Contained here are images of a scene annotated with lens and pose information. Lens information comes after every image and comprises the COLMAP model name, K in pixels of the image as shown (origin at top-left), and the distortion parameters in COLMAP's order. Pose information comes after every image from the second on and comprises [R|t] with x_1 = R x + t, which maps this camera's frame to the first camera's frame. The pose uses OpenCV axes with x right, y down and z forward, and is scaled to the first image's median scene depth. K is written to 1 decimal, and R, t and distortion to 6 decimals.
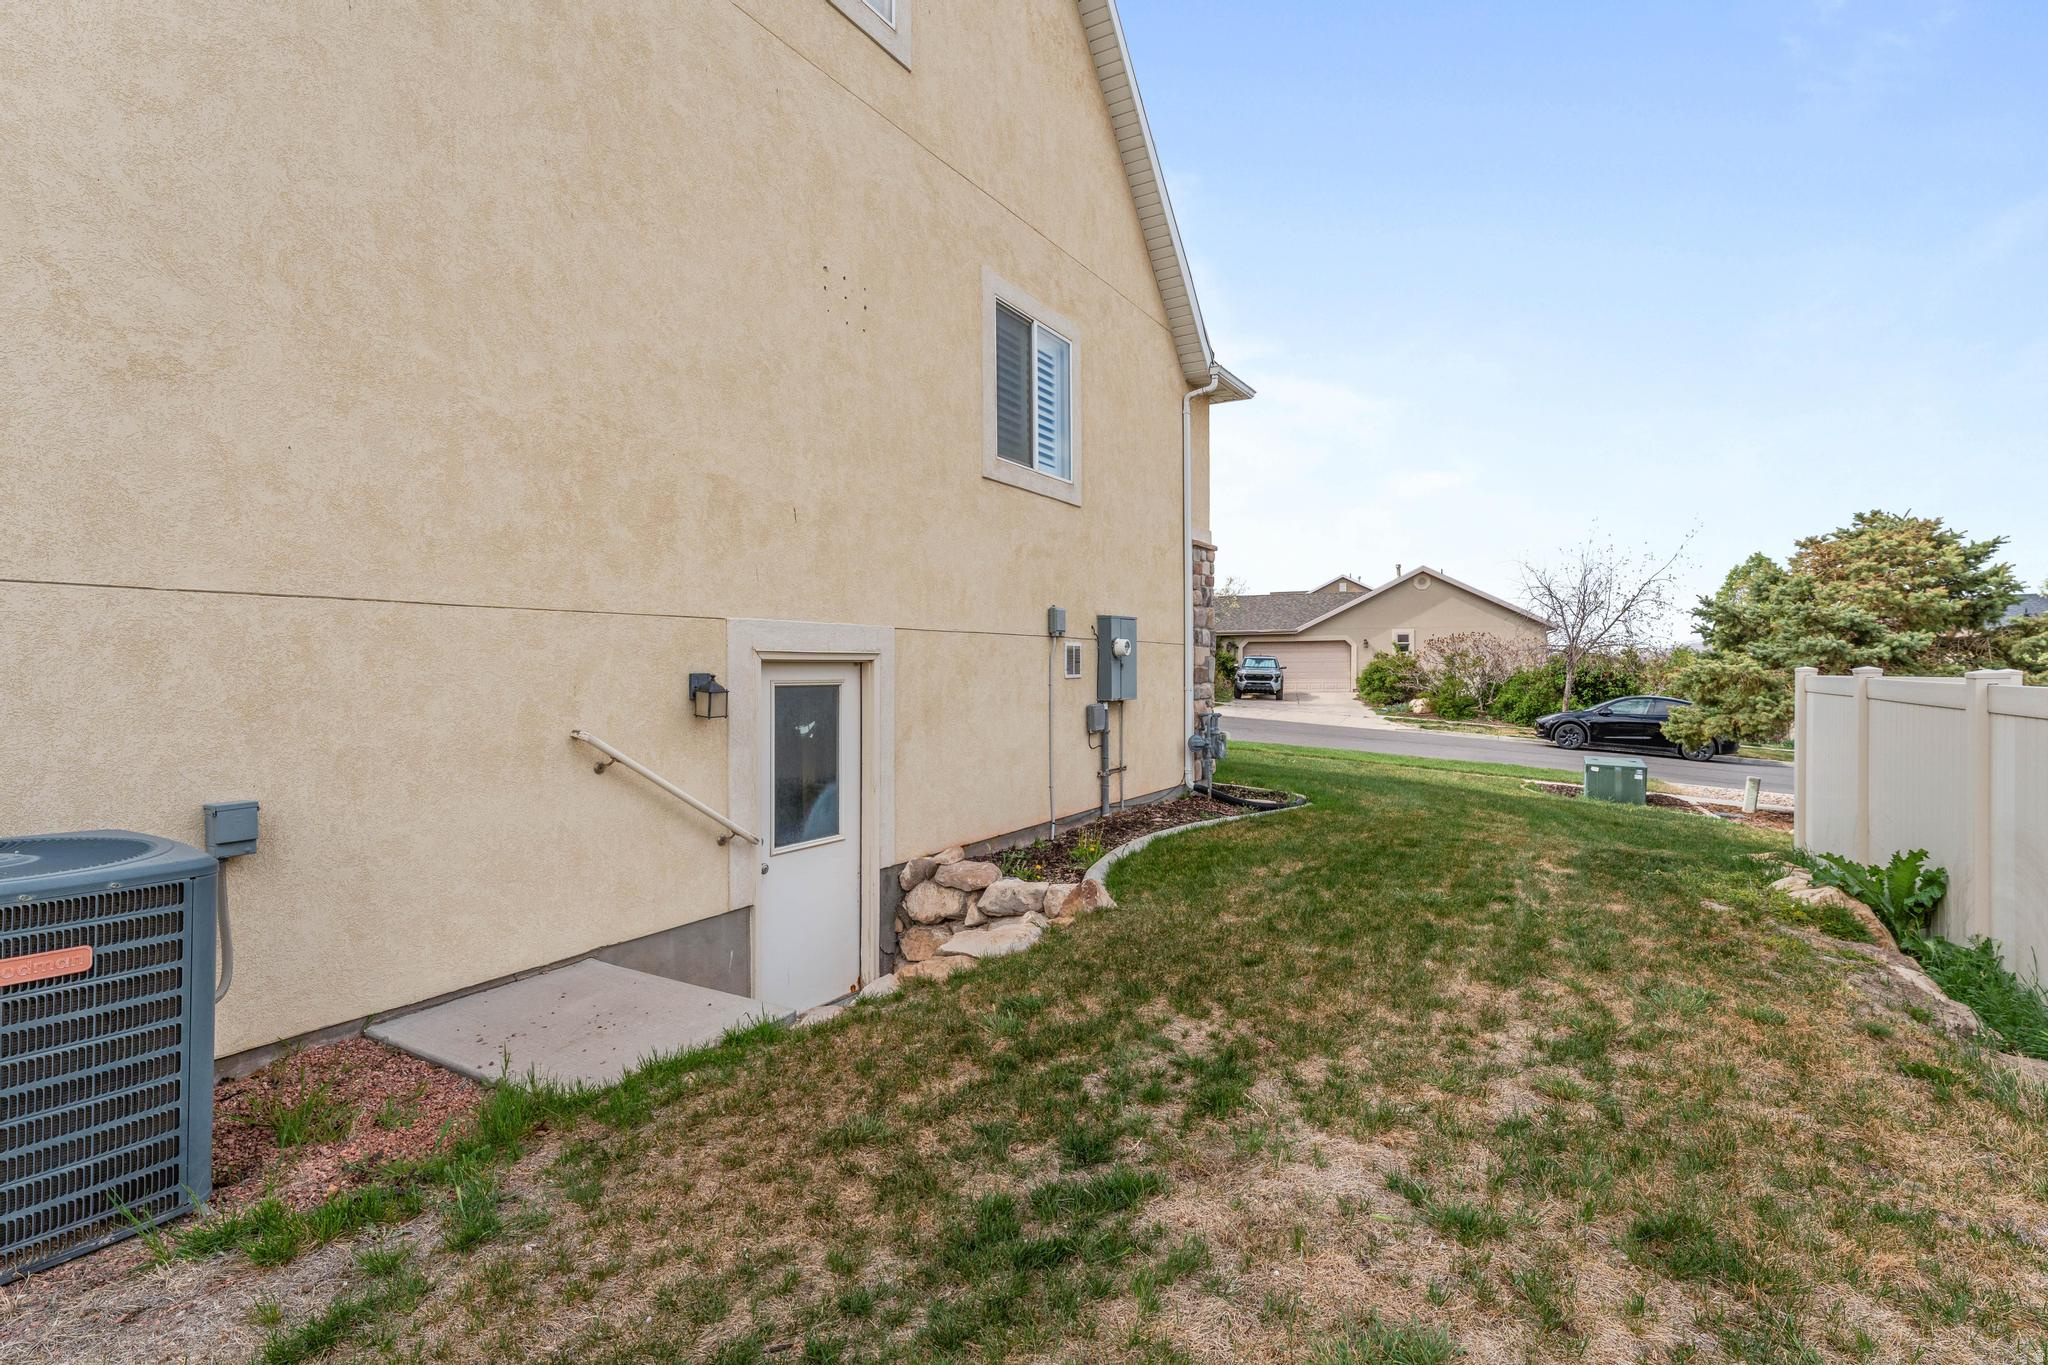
lens RADIAL K [[926.4, 0, 1017.4], [0, 926.4, 683.2], [0, 0, 1]] dist [-0.002460, 0.001025]
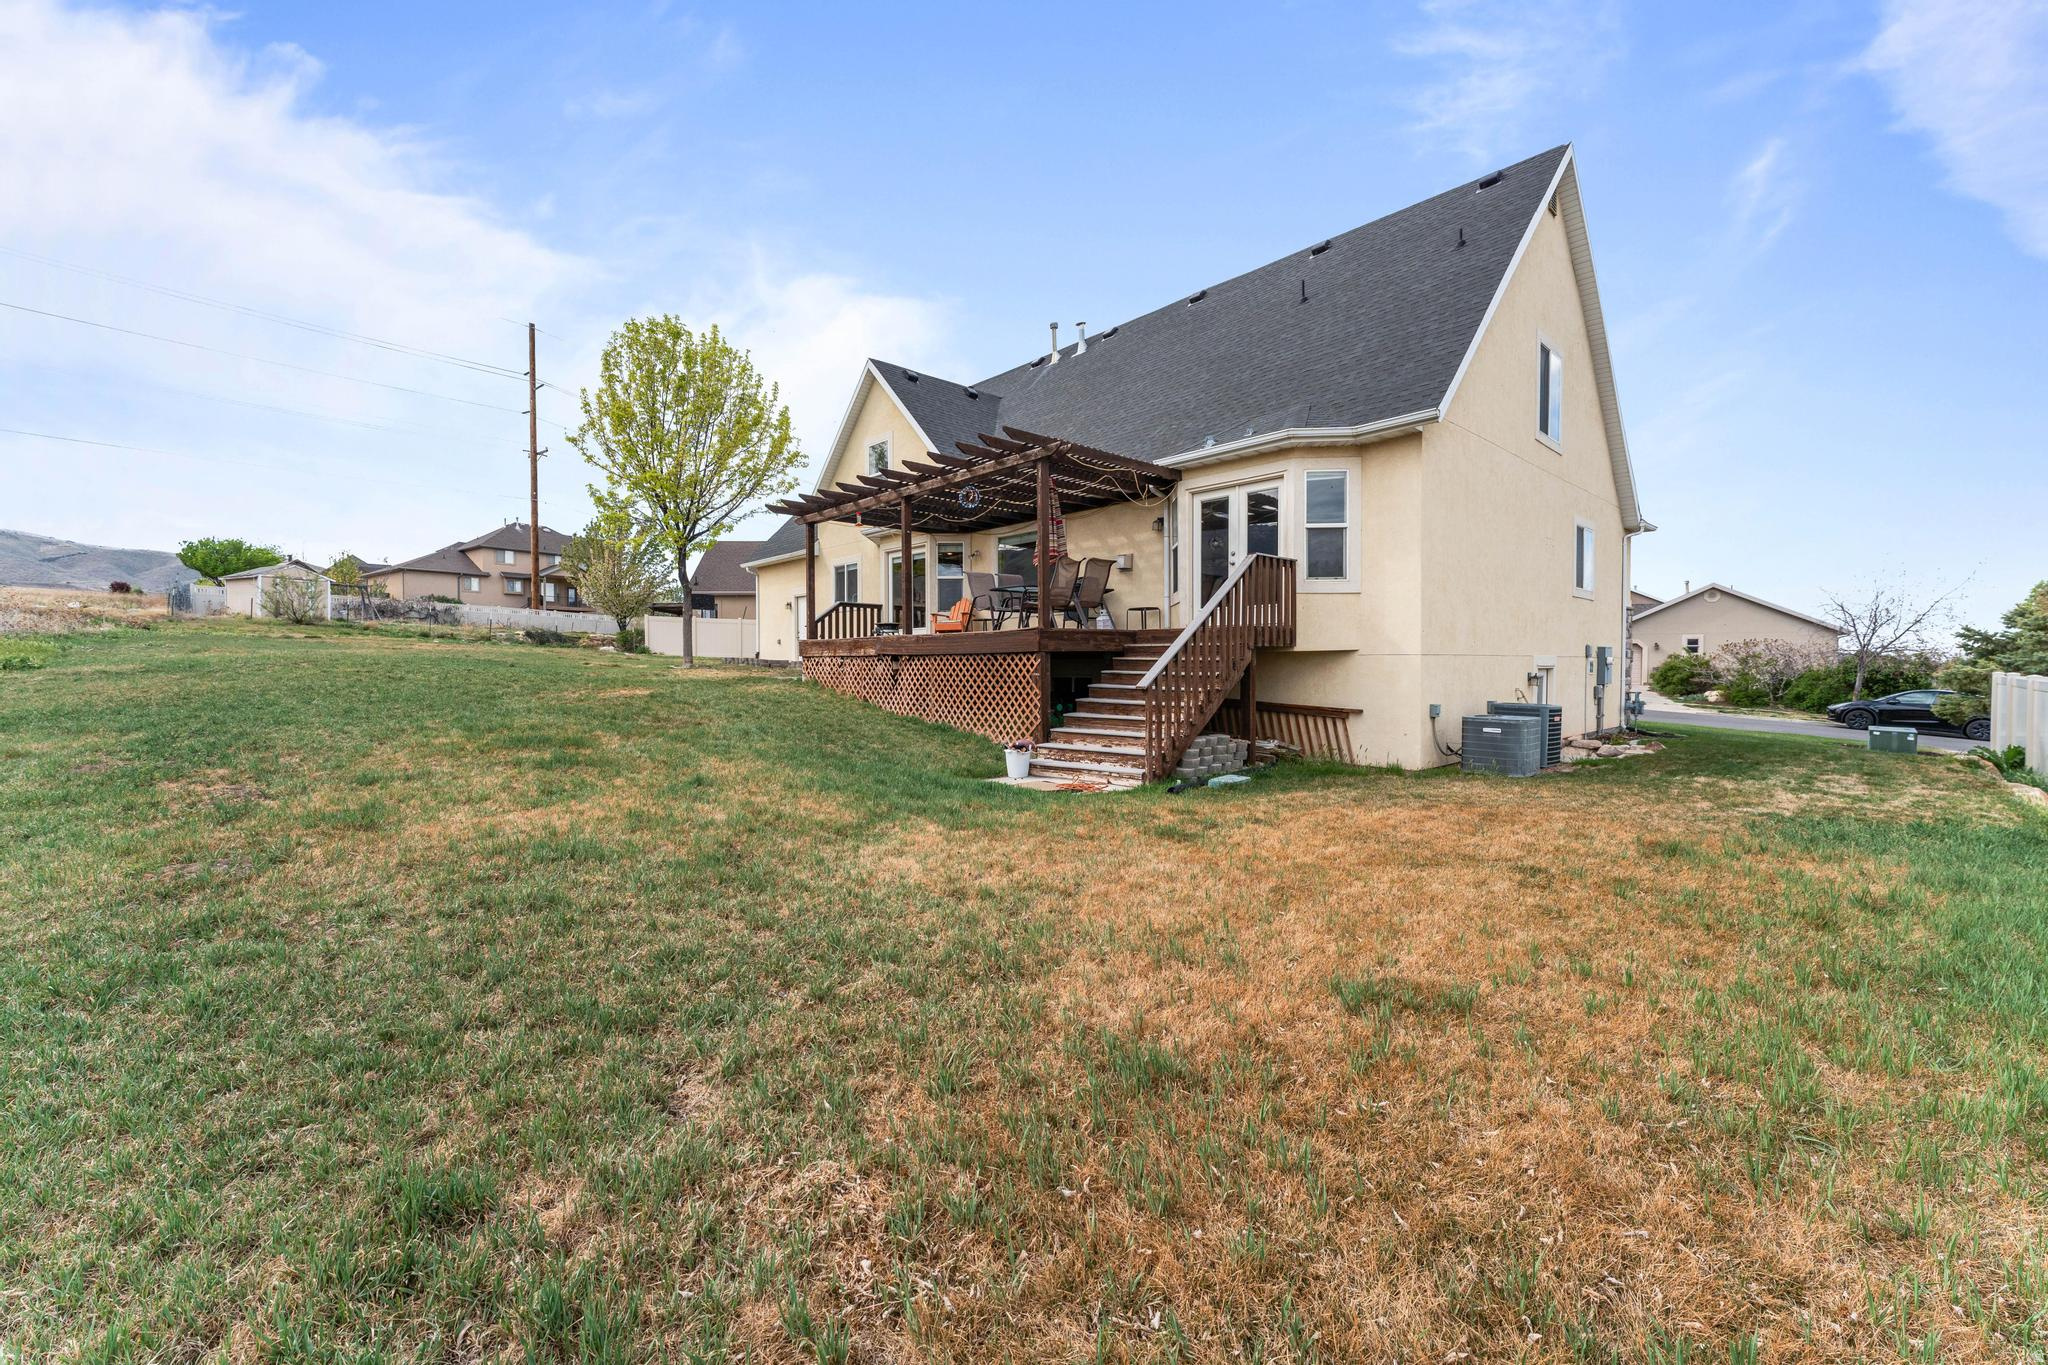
lens RADIAL K [[816.9, 0, 1002.9], [0, 816.9, 684.1], [0, 0, 1]] dist [-0.000988, 0.000779]
pose [[0.962522, 0.011608, -0.270956, -1.218813], [-0.008476, 0.999883, 0.012726, 0.009280], [0.271072, -0.009953, 0.962508, -2.087490]]
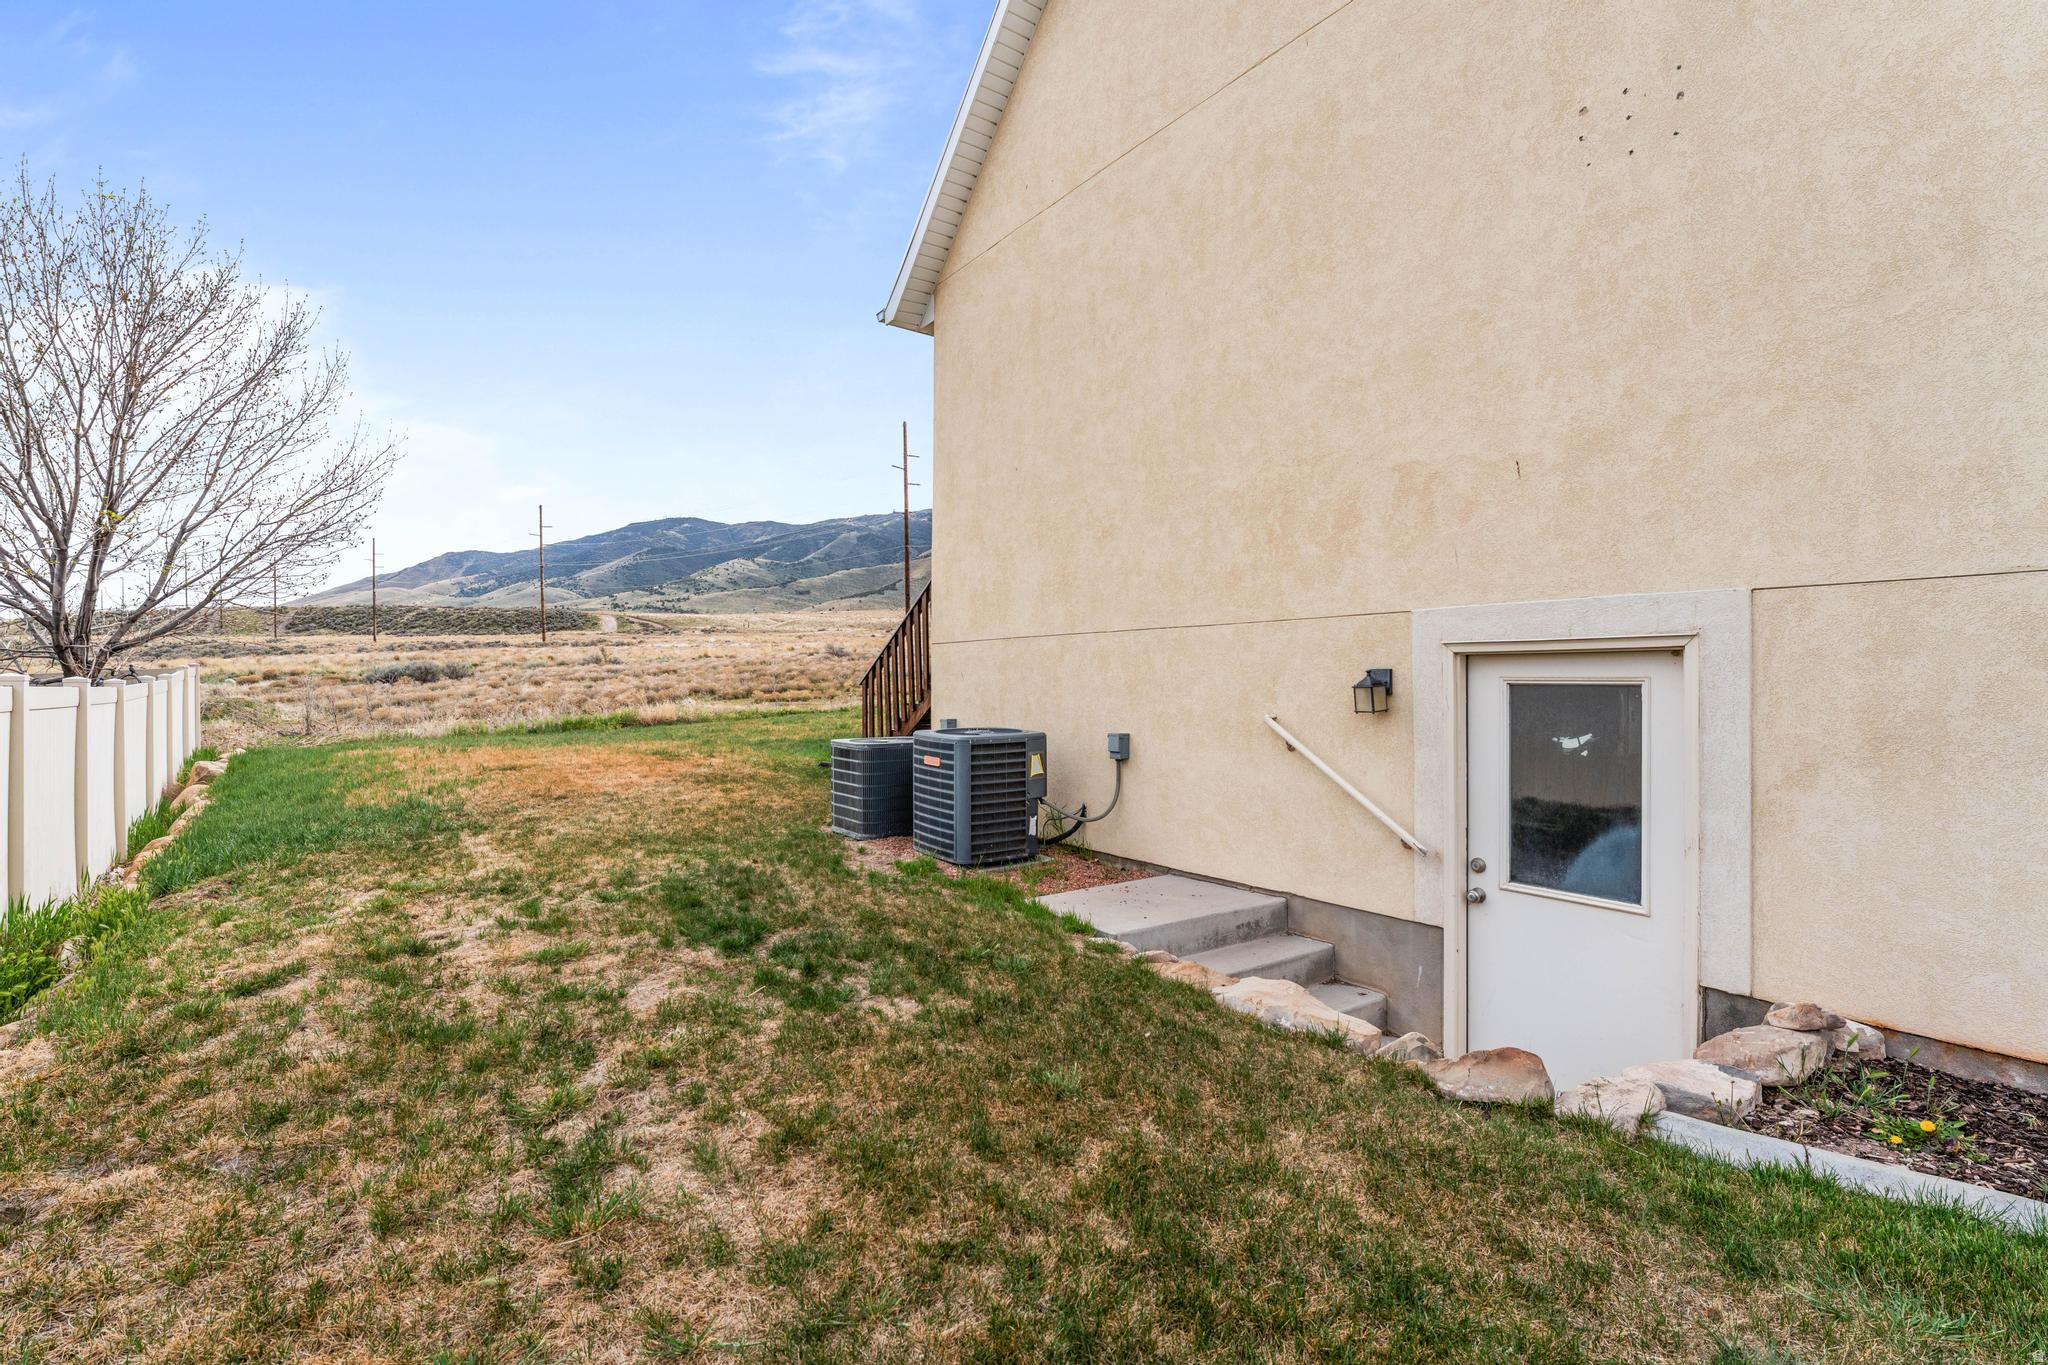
lens RADIAL K [[926.4, 0, 1034.5], [0, 926.4, 687.9], [0, 0, 1]] dist [-0.002460, 0.001025]
pose [[-0.362298, 0.010652, -0.932002, 0.642274], [-0.012401, 0.999791, 0.016248, -0.001239], [0.931980, 0.017444, -0.362090, 0.886178]]
